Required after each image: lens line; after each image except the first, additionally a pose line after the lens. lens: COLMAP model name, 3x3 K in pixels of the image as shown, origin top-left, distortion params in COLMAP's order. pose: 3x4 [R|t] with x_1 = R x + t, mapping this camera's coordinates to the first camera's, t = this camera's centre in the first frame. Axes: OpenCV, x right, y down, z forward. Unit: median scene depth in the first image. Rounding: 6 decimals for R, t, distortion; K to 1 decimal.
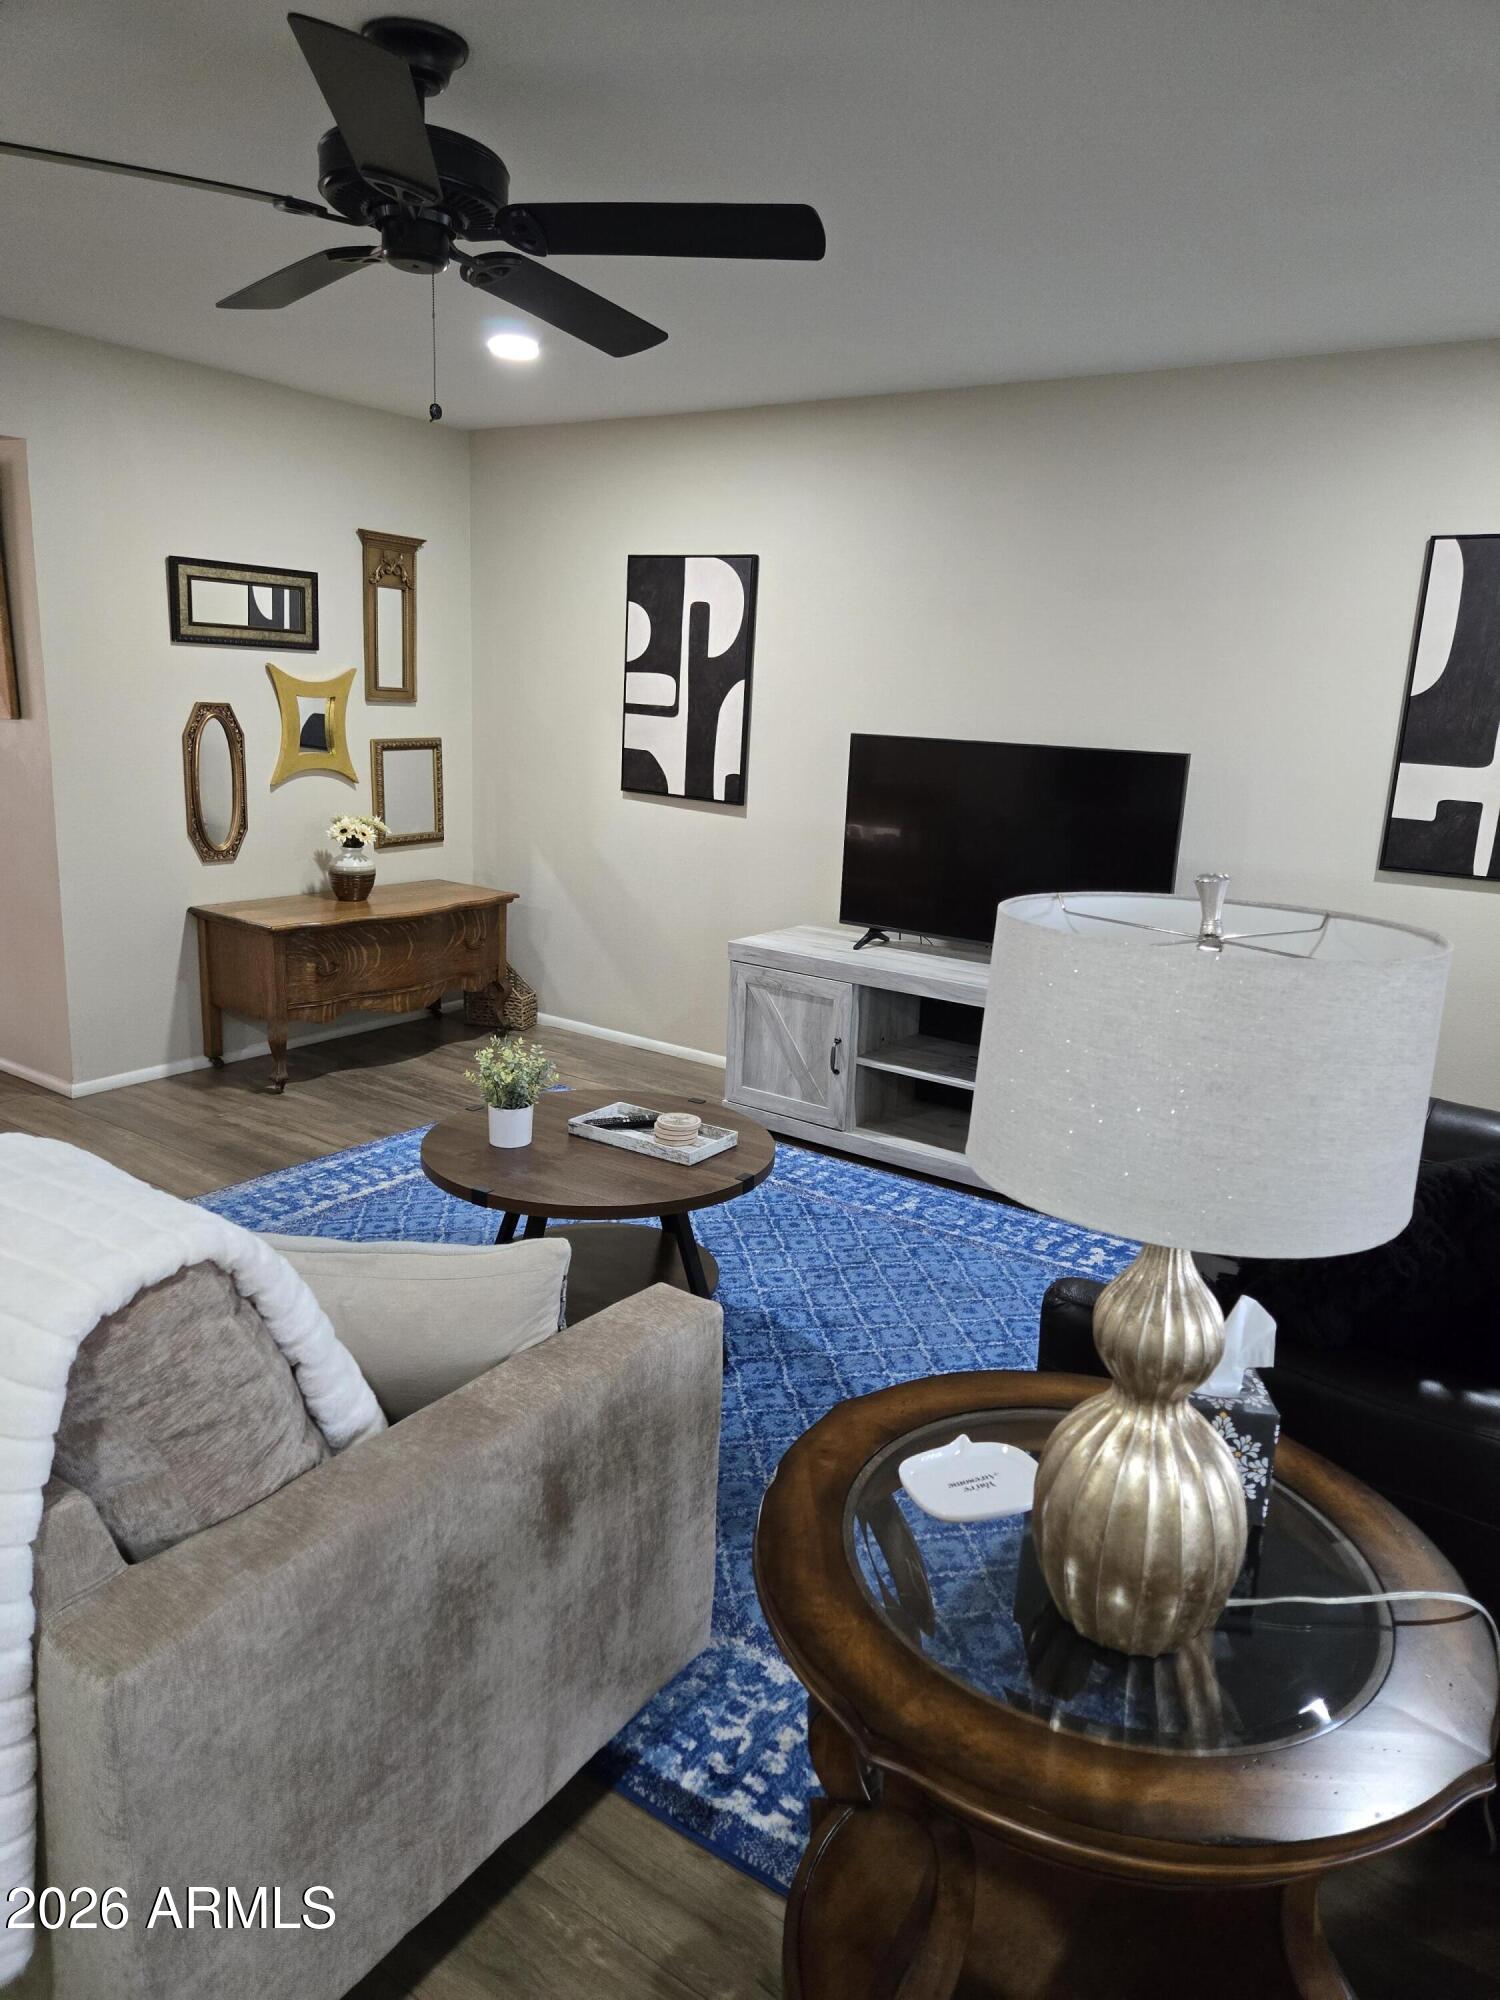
lens RADIAL K [[1349.5, 0, 750.0], [0, 1349.5, 1000.0], [0, 0, 1]] dist [0.049413, -0.045578]
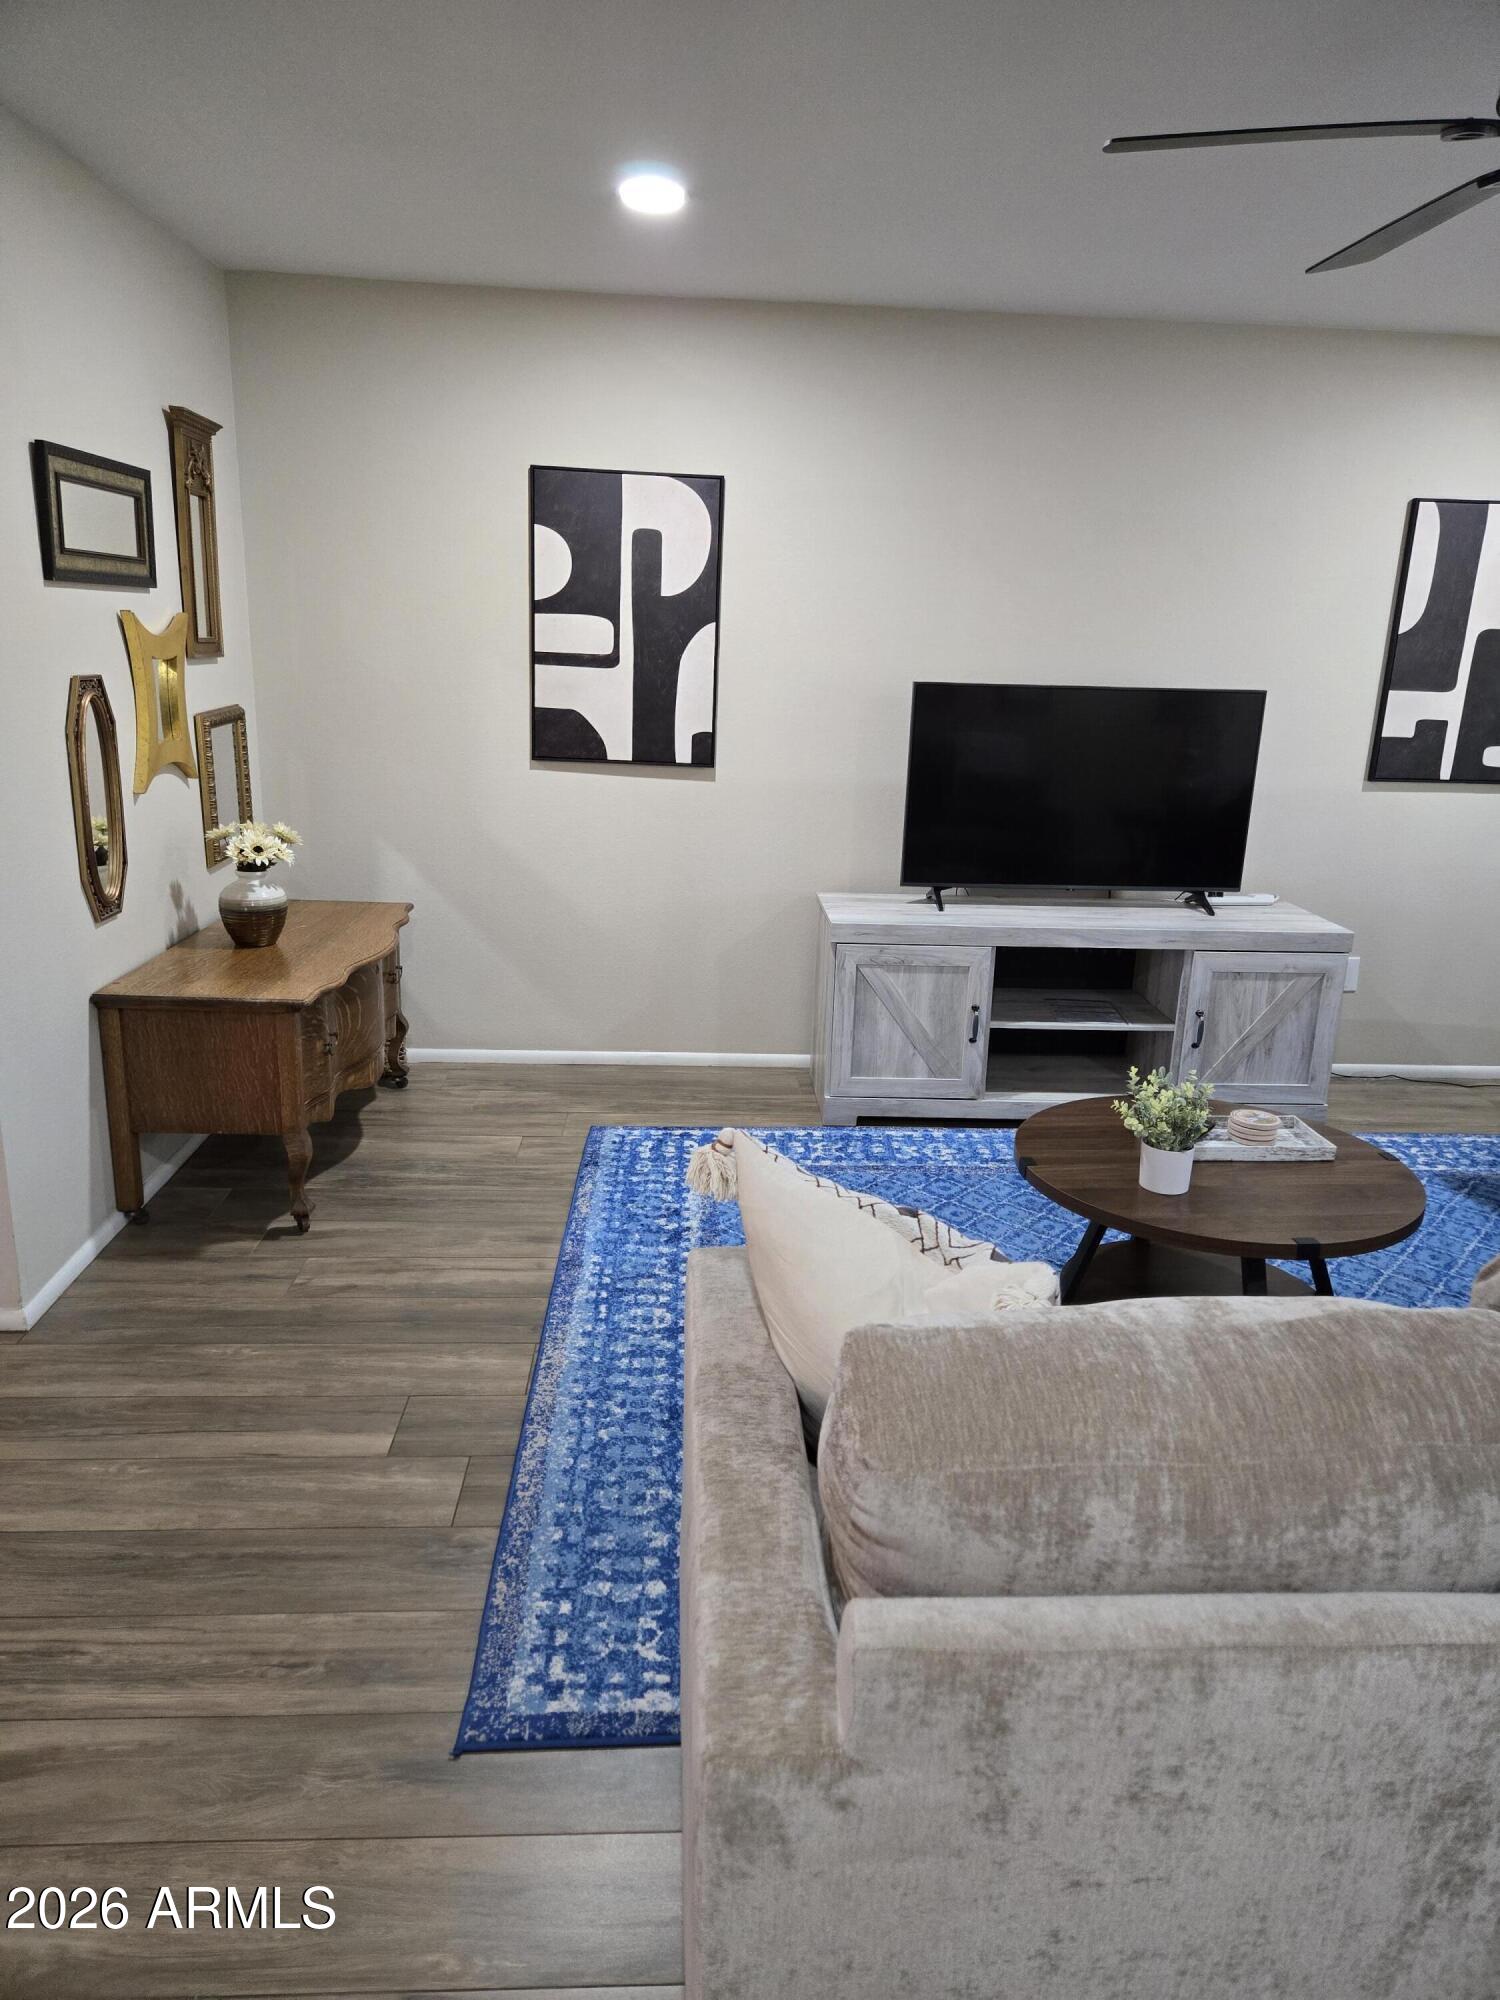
lens RADIAL K [[1366.5, 0, 750.0], [0, 1366.5, 1000.0], [0, 0, 1]] dist [0.076534, -0.097568]
pose [[0.785176, -0.181994, 0.591926, -0.576576], [0.143547, 0.983295, 0.111913, -0.097498], [-0.602406, -0.002902, 0.798184, 0.292038]]
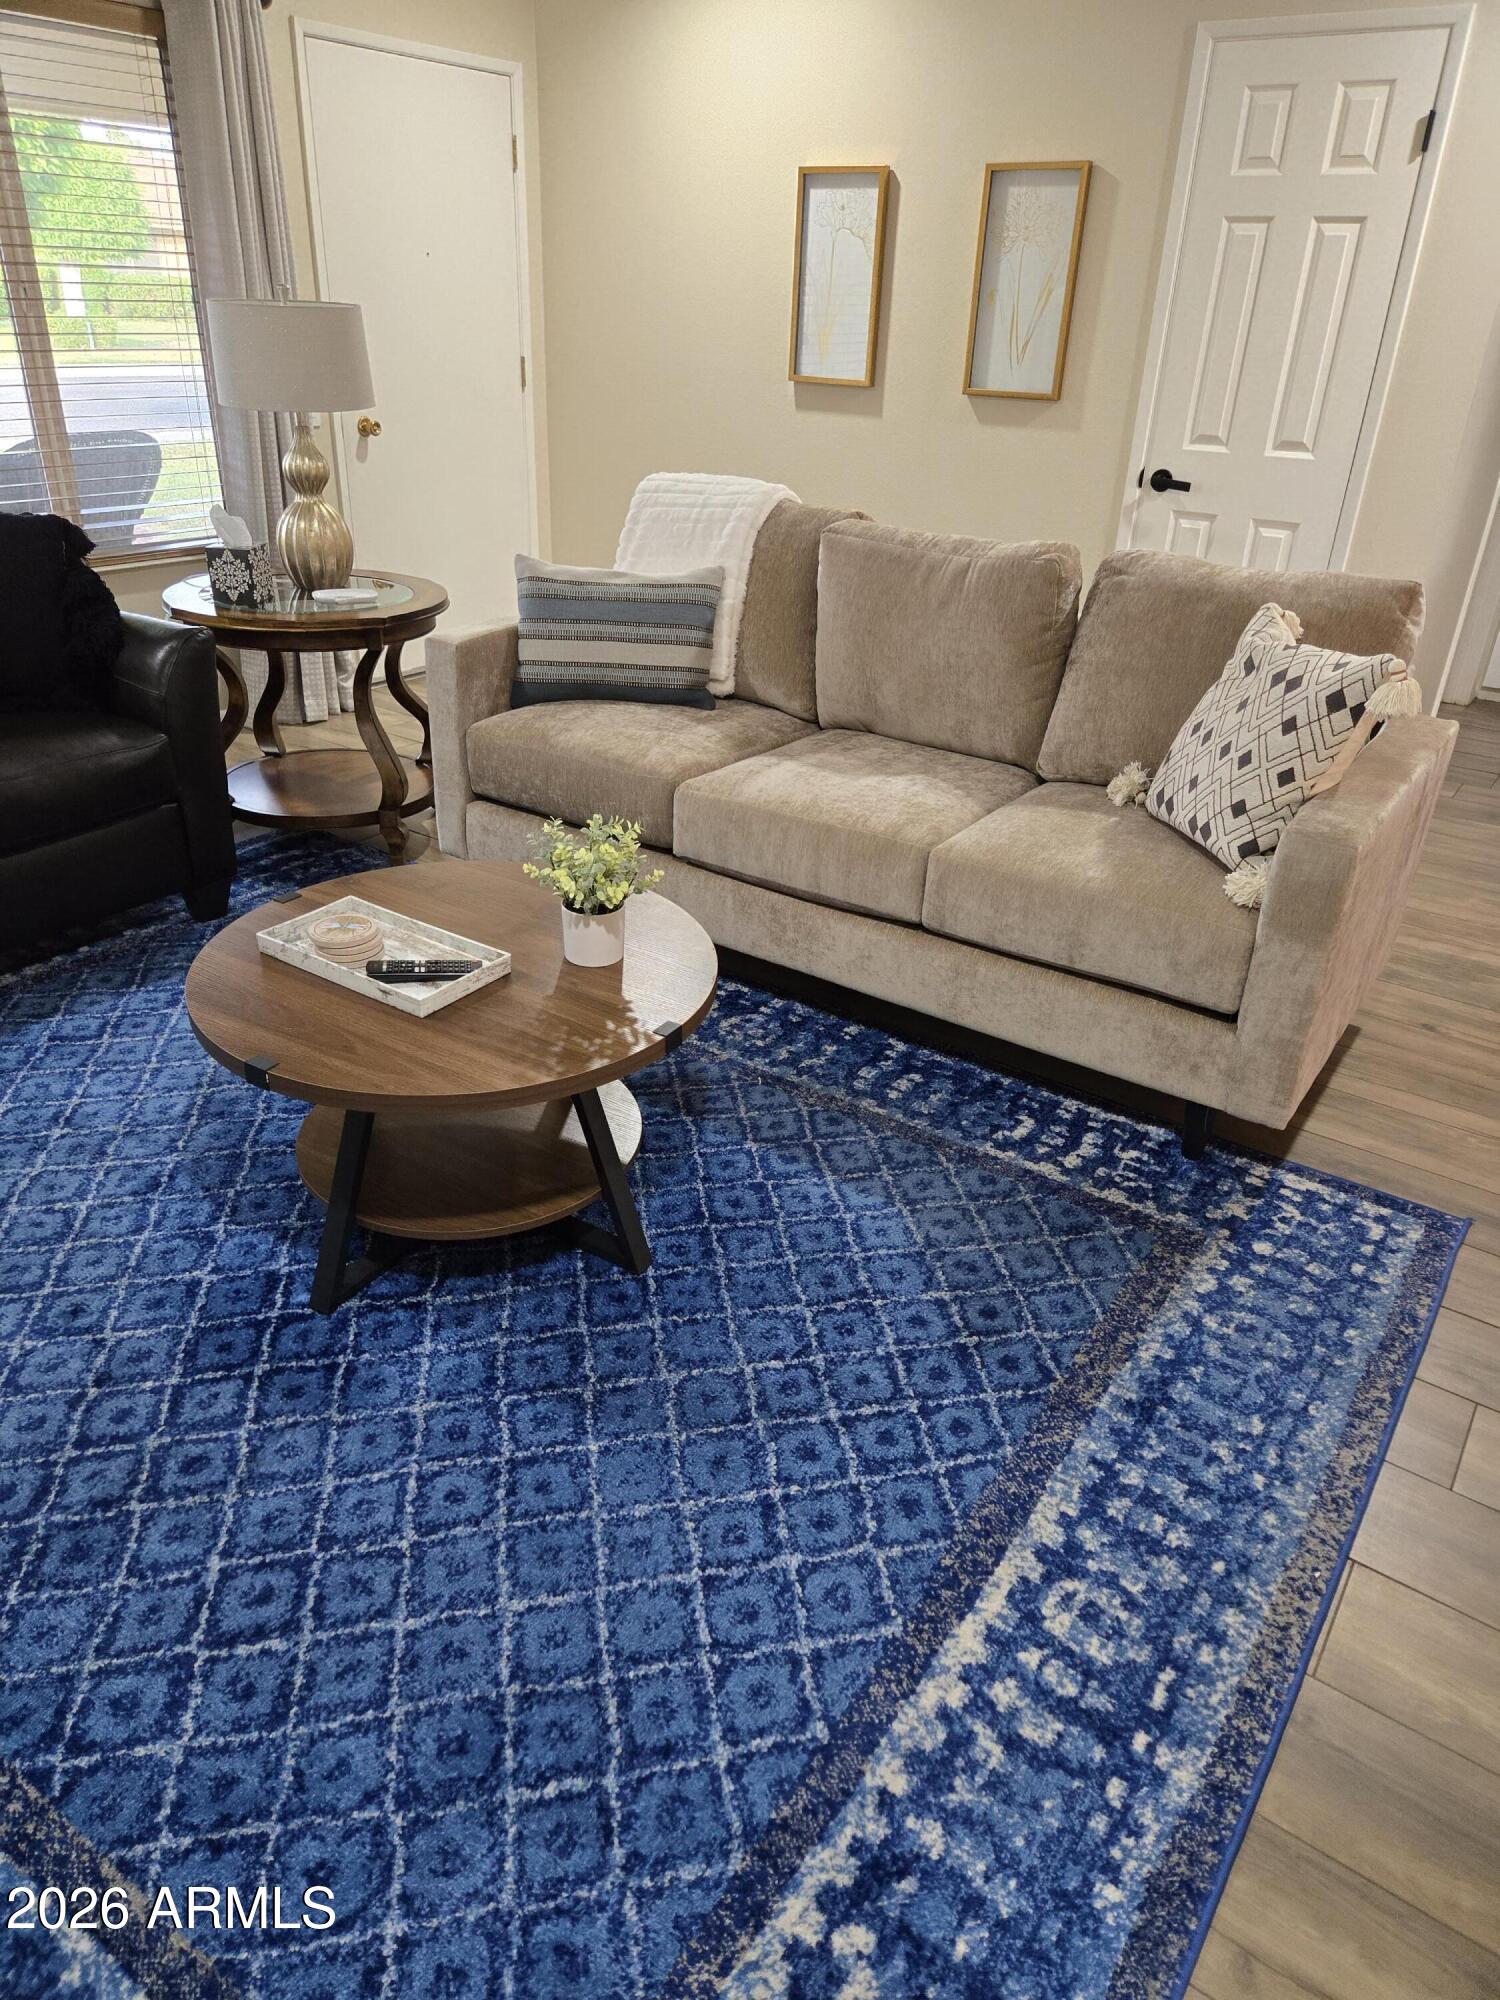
lens RADIAL K [[1349.5, 0, 750.0], [0, 1349.5, 1000.0], [0, 0, 1]] dist [0.049413, -0.045578]
pose [[-0.996084, -0.066483, -0.058282, -0.143738], [-0.088412, 0.751135, 0.654202, -0.218034], [0.000284, 0.656793, -0.754071, 0.993083]]
